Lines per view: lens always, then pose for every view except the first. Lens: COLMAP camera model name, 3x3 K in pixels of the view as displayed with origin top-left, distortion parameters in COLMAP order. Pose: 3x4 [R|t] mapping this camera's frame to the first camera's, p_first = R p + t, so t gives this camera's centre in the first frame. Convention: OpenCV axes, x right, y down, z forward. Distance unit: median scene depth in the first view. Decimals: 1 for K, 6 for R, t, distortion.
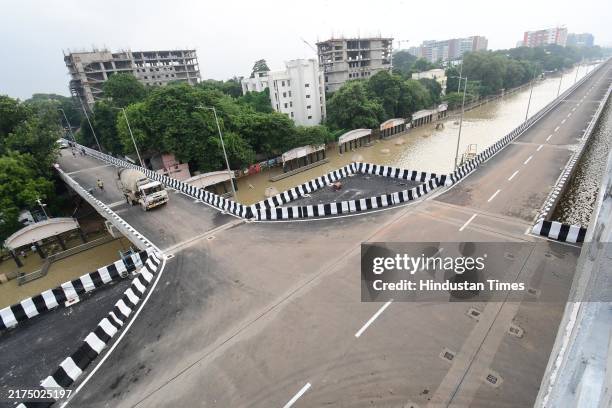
lens RADIAL K [[287.4, 0, 308.3], [0, 287.4, 201.6], [0, 0, 1]] dist [0.019384, -0.027342]
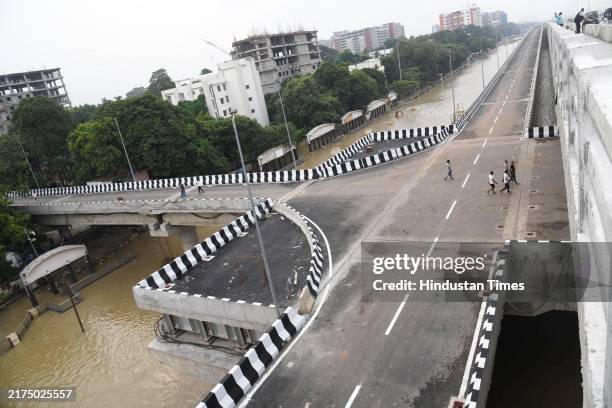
lens RADIAL K [[417.5, 0, 312.7], [0, 417.5, 201.4], [0, 0, 1]] dist [-0.112335, 0.067510]
pose [[0.950904, -0.175989, 0.254578, -0.266784], [0.207856, 0.972612, -0.104024, 0.127072], [-0.229298, 0.151832, 0.961441, -0.226547]]
